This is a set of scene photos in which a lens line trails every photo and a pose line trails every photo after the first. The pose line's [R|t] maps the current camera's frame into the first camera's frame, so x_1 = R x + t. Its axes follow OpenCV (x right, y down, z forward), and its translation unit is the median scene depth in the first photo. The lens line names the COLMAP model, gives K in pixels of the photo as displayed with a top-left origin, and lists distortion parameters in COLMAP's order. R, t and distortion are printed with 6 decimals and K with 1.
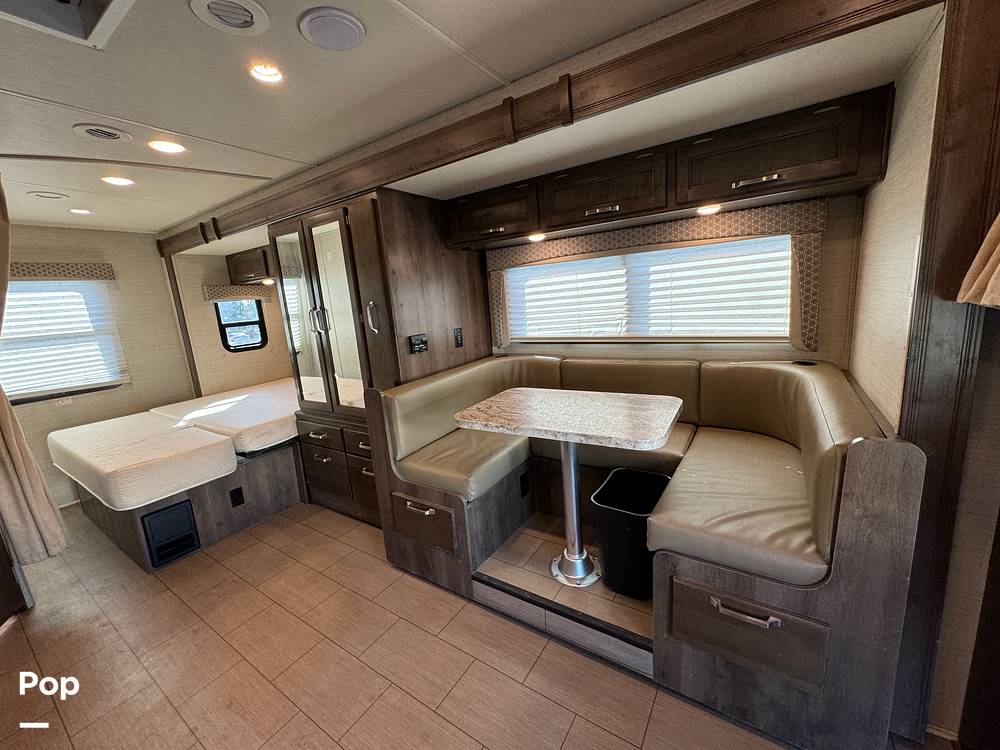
lens RADIAL K [[398.4, 0, 499.2], [0, 398.4, 373.5], [0, 0, 1]] dist [-0.004233, 0.000871]
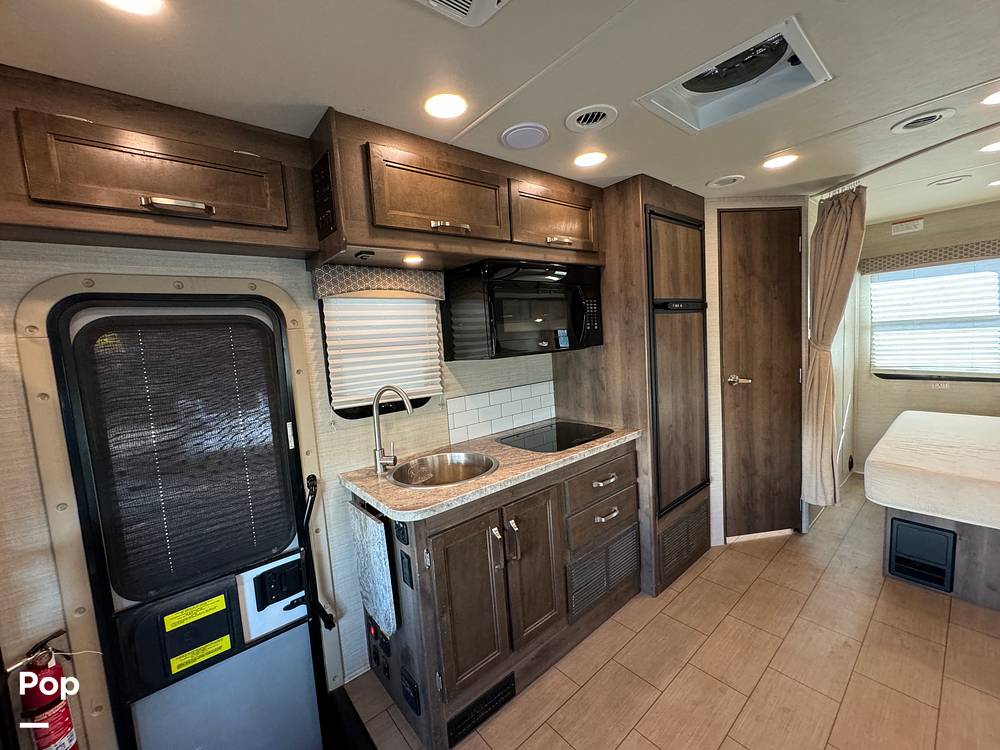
lens RADIAL K [[398.4, 0, 498.7], [0, 398.4, 374.7], [0, 0, 1]] dist [-0.004233, 0.000871]
pose [[-0.289662, 0.185785, -0.938925, 0.209607], [-0.094339, 0.970662, 0.221169, -0.095262], [0.952469, 0.152641, -0.263637, 0.274119]]
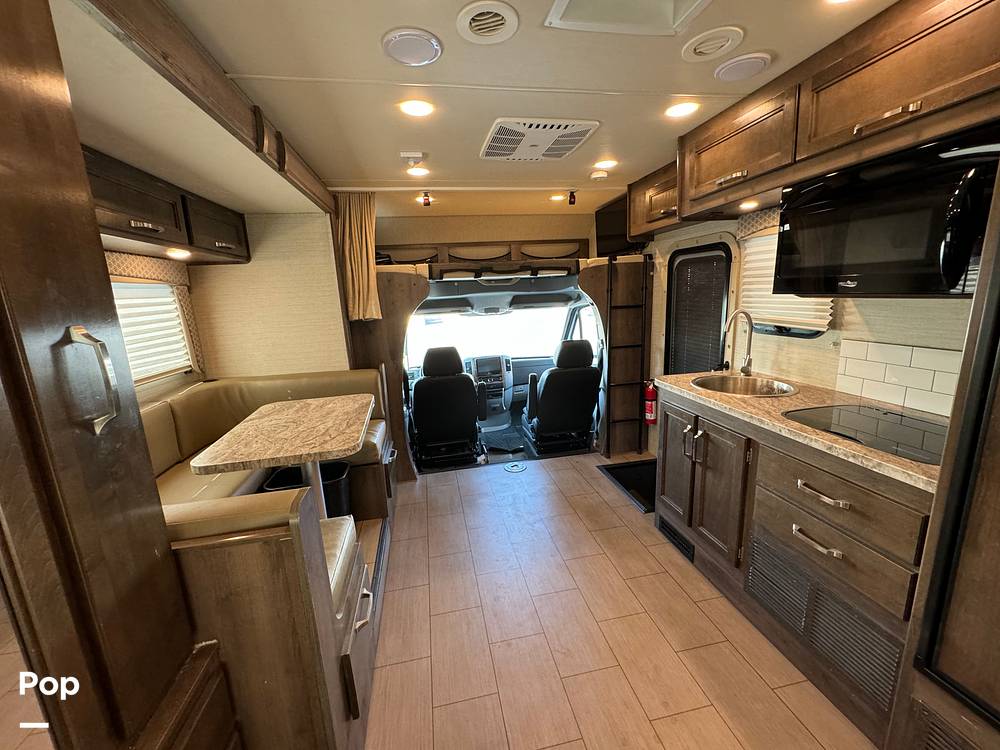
lens RADIAL K [[398.4, 0, 500.2], [0, 398.4, 371.4], [0, 0, 1]] dist [-0.004233, 0.000871]
pose [[-0.694598, -0.035173, 0.718538, -0.701679], [0.236639, 0.932051, 0.274379, -0.150218], [-0.679365, 0.360617, -0.639077, 0.933879]]
